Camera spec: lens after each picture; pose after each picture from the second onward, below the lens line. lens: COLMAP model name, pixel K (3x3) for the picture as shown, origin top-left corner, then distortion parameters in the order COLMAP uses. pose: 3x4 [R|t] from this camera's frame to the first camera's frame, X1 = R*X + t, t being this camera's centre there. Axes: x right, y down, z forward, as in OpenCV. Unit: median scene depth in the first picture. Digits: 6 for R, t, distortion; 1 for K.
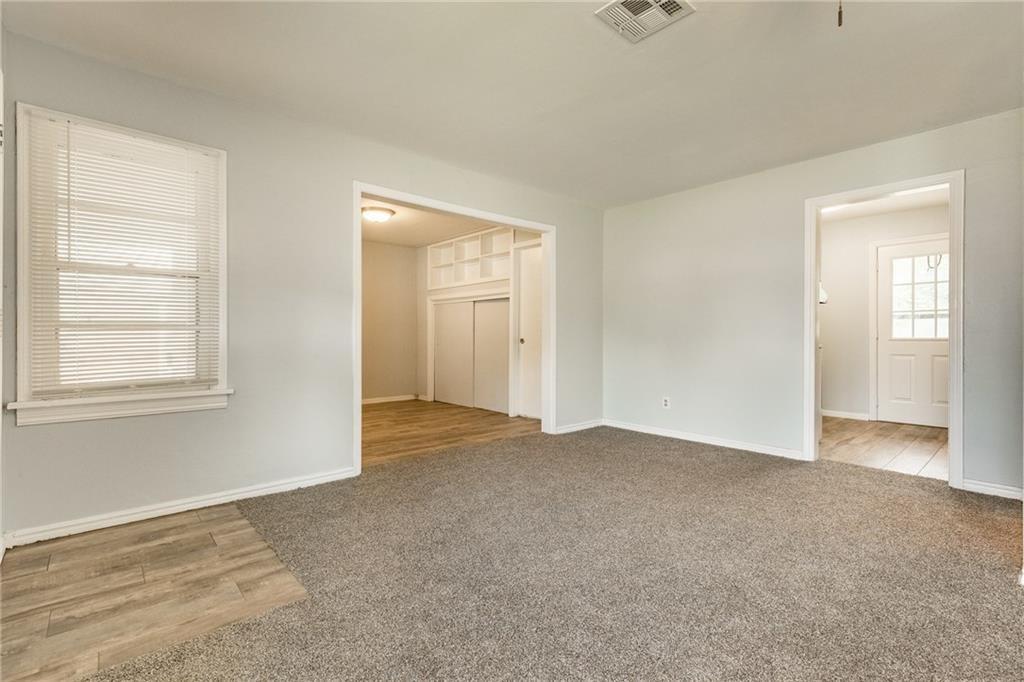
lens RADIAL K [[468.2, 0, 514.5], [0, 468.2, 337.4], [0, 0, 1]] dist [-0.000269, -0.000004]
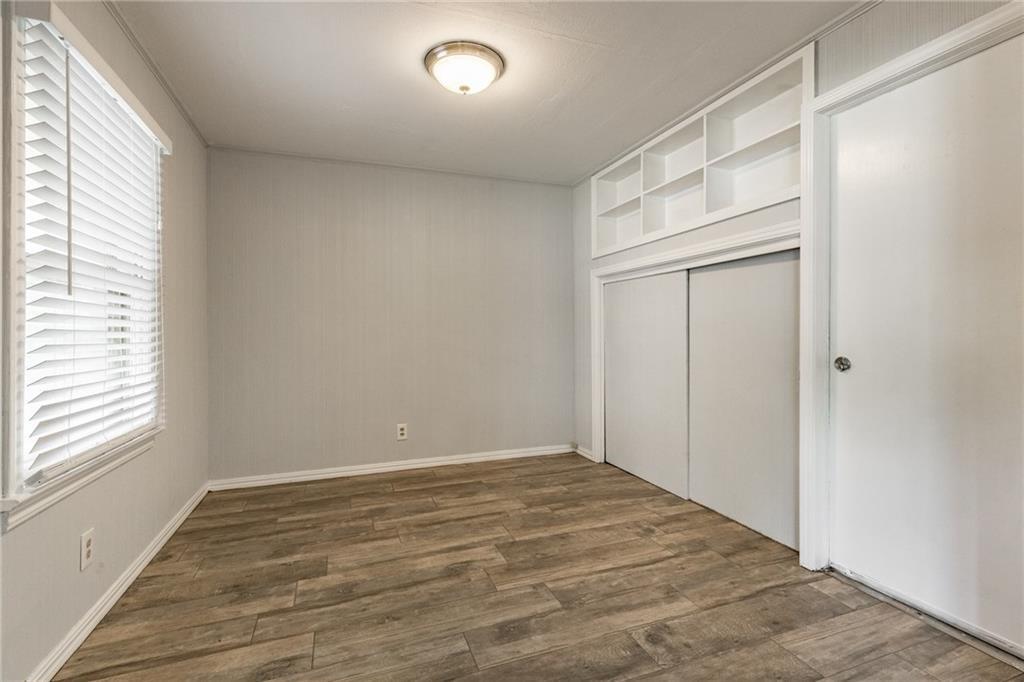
lens RADIAL K [[468.2, 0, 515.7], [0, 468.2, 335.0], [0, 0, 1]] dist [-0.000269, -0.000004]
pose [[0.932224, -0.004358, -0.361856, -0.077974], [0.007016, 0.999957, 0.006032, -0.016688], [0.361815, -0.008162, 0.932214, 0.505025]]
